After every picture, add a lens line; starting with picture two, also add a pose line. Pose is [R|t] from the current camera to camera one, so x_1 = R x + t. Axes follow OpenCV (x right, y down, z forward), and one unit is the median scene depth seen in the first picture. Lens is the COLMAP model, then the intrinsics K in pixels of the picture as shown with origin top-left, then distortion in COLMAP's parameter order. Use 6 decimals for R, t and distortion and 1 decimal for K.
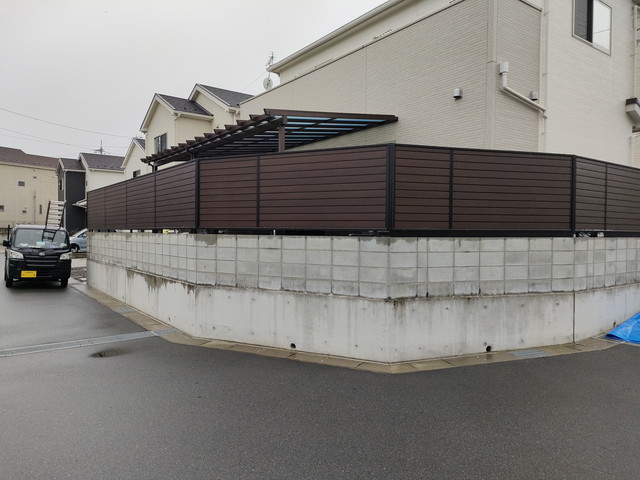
lens RADIAL K [[444.6, 0, 320.0], [0, 444.6, 240.0], [0, 0, 1]] dist [0.006103, -0.003032]
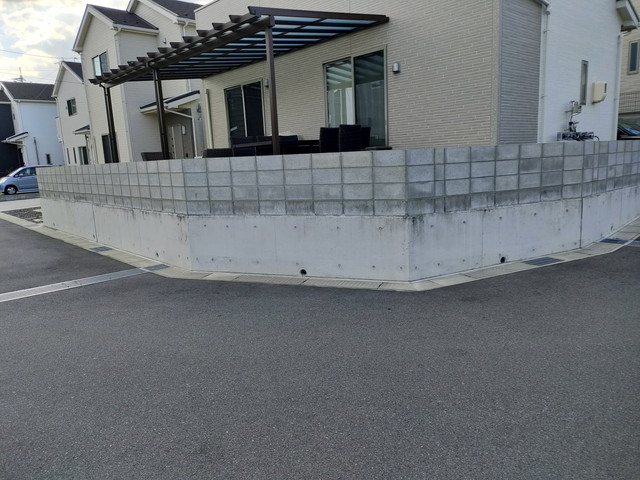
lens RADIAL K [[444.6, 0, 320.0], [0, 444.6, 240.0], [0, 0, 1]] dist [0.006103, -0.003032]
pose [[0.992995, -0.069468, 0.095577, -0.107474], [0.052872, 0.984647, 0.166358, 0.014072], [-0.105666, -0.160140, 0.981422, 0.073021]]
